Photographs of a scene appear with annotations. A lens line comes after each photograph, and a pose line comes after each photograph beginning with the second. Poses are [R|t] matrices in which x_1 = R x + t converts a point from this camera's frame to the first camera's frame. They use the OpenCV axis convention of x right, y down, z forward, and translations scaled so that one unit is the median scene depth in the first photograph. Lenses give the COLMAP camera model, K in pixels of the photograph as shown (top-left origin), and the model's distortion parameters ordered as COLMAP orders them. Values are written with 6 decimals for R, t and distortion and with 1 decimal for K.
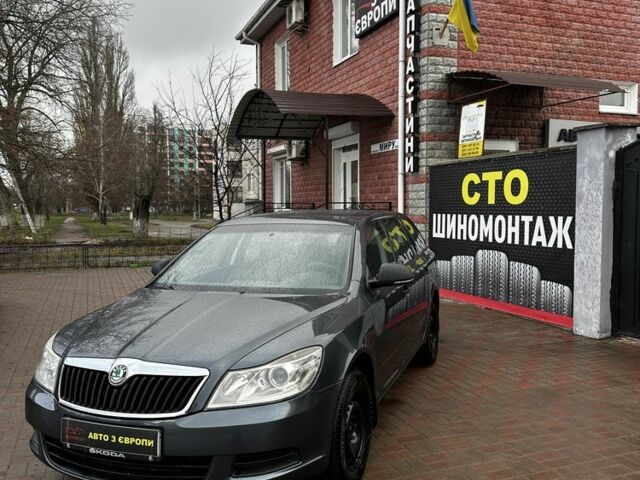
lens RADIAL K [[613.0, 0, 320.0], [0, 613.0, 240.0], [0, 0, 1]] dist [0.217492, -0.483358]
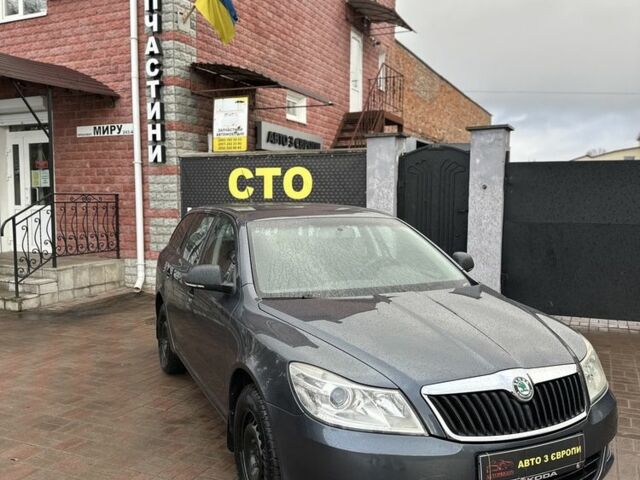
lens RADIAL K [[613.0, 0, 320.0], [0, 613.0, 240.0], [0, 0, 1]] dist [0.217492, -0.483358]
pose [[0.705348, -0.038968, 0.707789, -0.349075], [0.032874, 0.999212, 0.022251, -0.006794], [-0.708098, 0.007574, 0.706073, 0.177820]]
